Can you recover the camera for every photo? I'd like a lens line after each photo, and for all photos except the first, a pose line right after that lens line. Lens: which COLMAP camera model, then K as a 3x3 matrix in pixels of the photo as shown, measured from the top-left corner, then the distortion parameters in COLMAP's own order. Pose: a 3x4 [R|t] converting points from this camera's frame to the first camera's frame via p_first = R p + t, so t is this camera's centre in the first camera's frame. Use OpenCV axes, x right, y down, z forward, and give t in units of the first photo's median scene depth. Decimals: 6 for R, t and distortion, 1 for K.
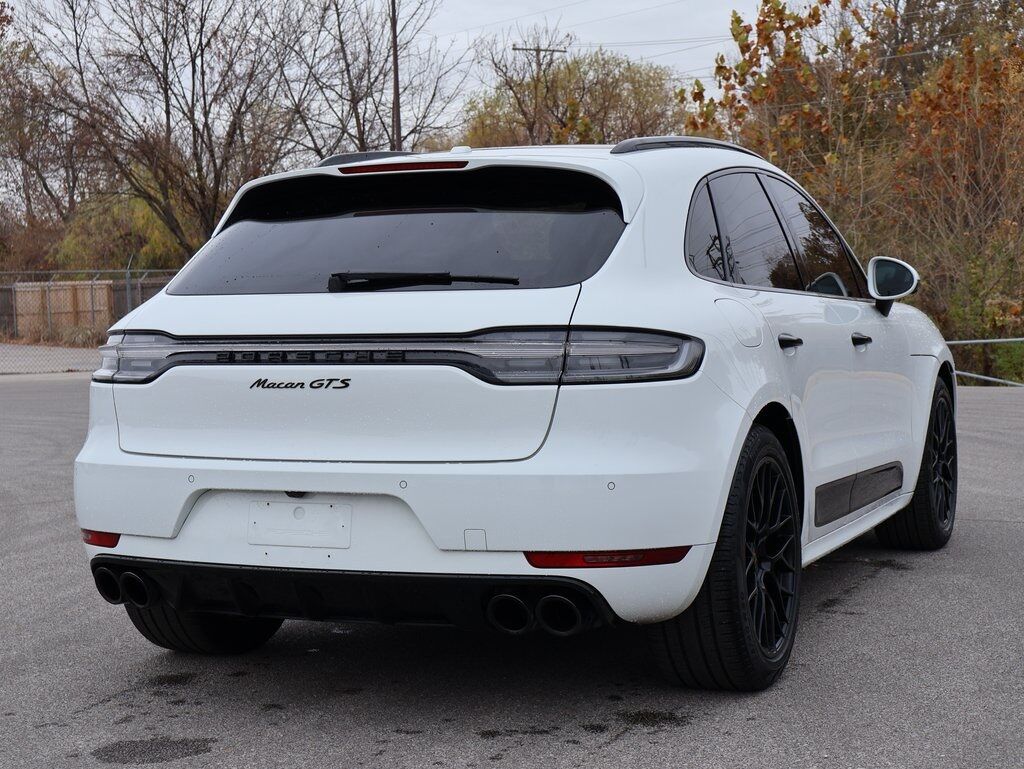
lens RADIAL K [[1622.5, 0, 512.0], [0, 1622.5, 383.9], [0, 0, 1]] dist [-0.073398, 0.000000]
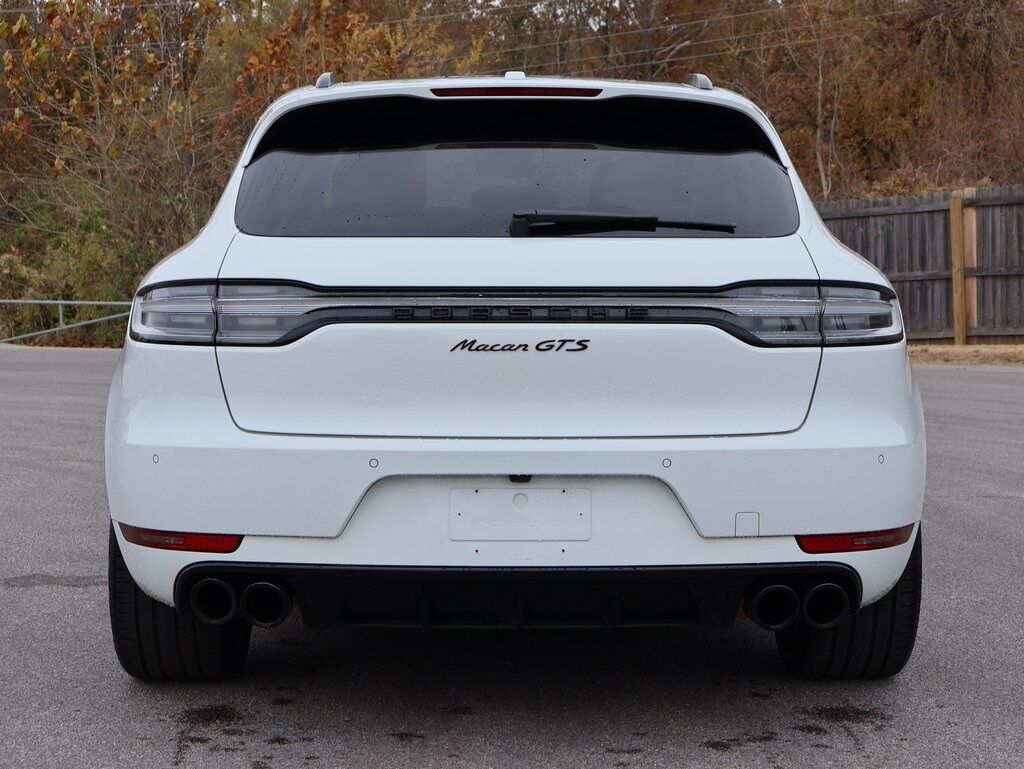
lens RADIAL K [[1709.3, 0, 516.3], [0, 1709.3, 352.6], [0, 0, 1]] dist [-0.022507, 0.000000]
pose [[0.932234, -0.002935, 0.361843, -0.449207], [0.000865, 0.999982, 0.005882, -0.001752], [-0.361854, -0.005170, 0.932220, 0.179743]]
